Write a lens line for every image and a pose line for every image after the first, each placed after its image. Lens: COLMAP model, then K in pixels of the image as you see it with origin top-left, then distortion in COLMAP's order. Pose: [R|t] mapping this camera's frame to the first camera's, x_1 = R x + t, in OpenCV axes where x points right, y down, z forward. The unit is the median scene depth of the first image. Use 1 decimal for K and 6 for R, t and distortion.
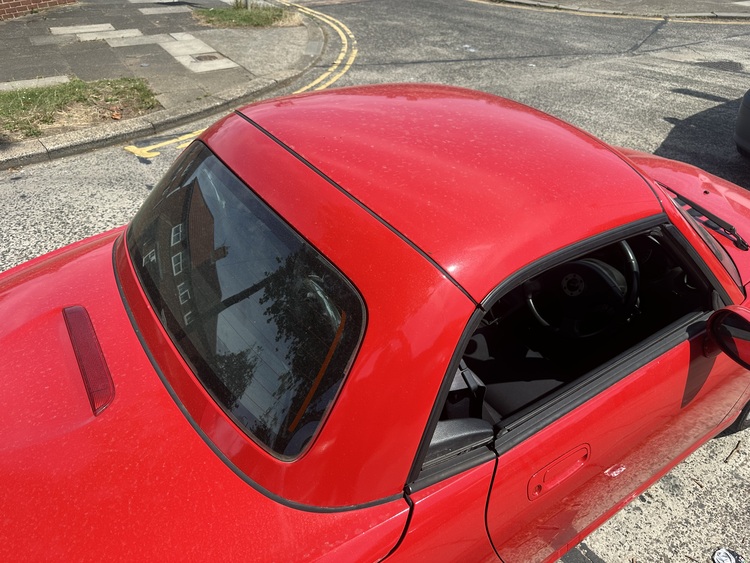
lens RADIAL K [[536.5, 0, 372.5], [0, 536.5, 283.1], [0, 0, 1]] dist [-0.008191, -0.006688]
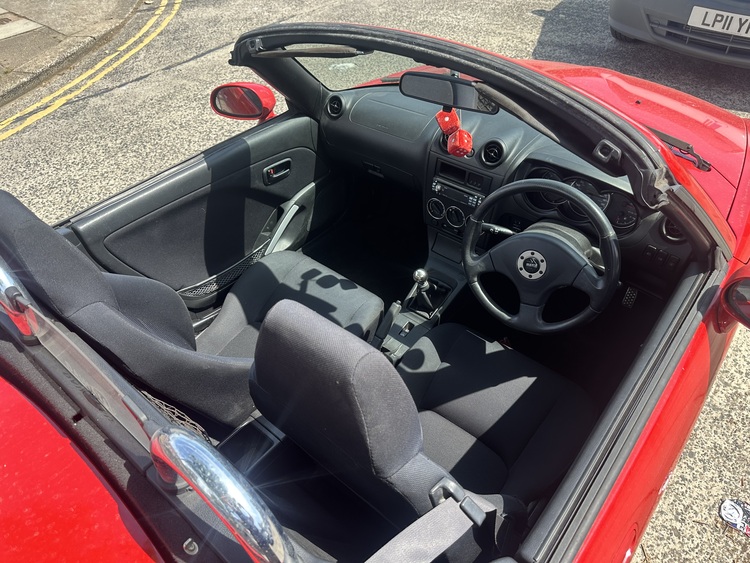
lens RADIAL K [[536.5, 0, 374.2], [0, 536.5, 281.2], [0, 0, 1]] dist [-0.008191, -0.006688]
pose [[0.955865, -0.239770, 0.169801, 0.004597], [0.217594, 0.966058, 0.139229, -0.035635], [-0.197420, -0.096136, 0.975594, 0.077160]]
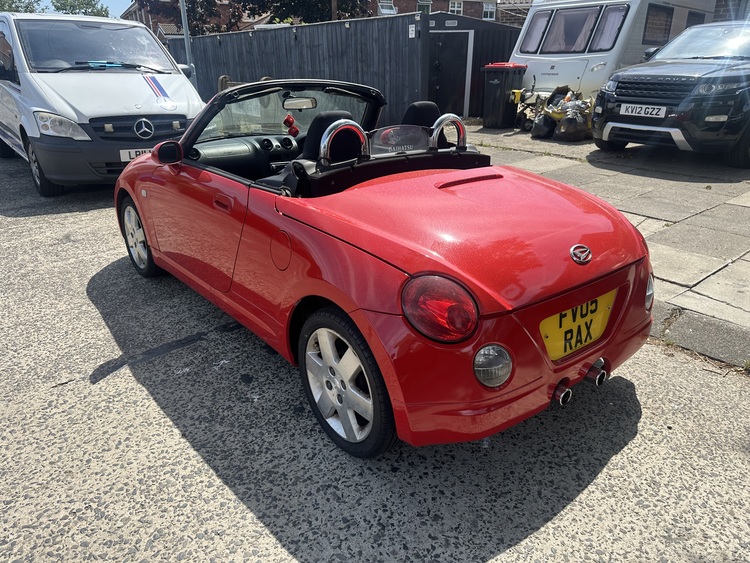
lens RADIAL K [[536.5, 0, 377.9], [0, 536.5, 280.3], [0, 0, 1]] dist [-0.008191, -0.006688]
pose [[-0.101085, -0.387360, 0.916370, -0.446083], [0.571064, 0.731643, 0.372268, -0.091410], [-0.814658, 0.560937, 0.147249, 0.226047]]
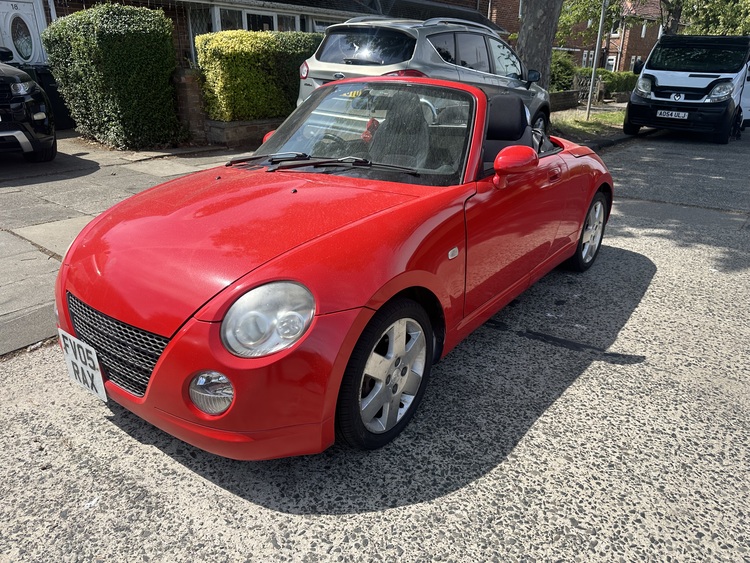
lens RADIAL K [[536.5, 0, 377.8], [0, 536.5, 280.0], [0, 0, 1]] dist [-0.008191, -0.006688]
pose [[-0.944523, 0.098089, -0.313456, 0.232313], [-0.206433, 0.565009, 0.798843, -0.336196], [0.255464, 0.819233, -0.513416, 0.611247]]
